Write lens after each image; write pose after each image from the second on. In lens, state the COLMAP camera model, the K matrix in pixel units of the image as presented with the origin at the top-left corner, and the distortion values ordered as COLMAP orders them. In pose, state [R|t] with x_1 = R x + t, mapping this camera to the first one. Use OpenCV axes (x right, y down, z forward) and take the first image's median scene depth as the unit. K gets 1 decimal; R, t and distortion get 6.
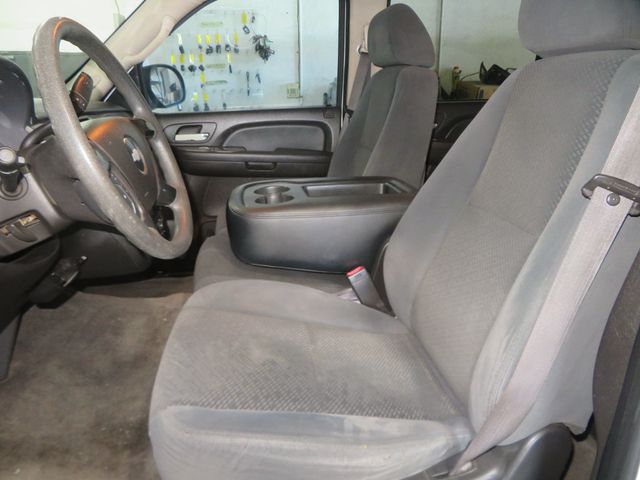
lens RADIAL K [[468.3, 0, 331.0], [0, 468.3, 228.3], [0, 0, 1]] dist [-0.018444, -0.000347]
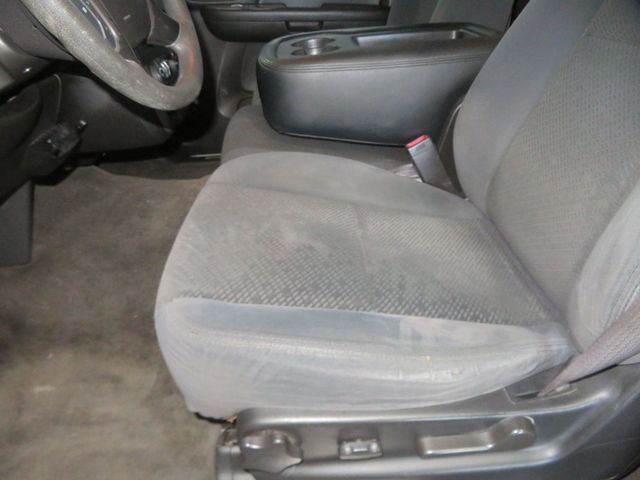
lens RADIAL K [[466.8, 0, 320.0], [0, 466.8, 240.0], [0, 0, 1]] dist [0.001256, 0.003041]
pose [[0.990150, 0.016495, -0.139033, 0.001851], [0.018181, 0.969478, 0.244502, 0.058895], [0.138822, -0.244622, 0.959629, 0.181010]]
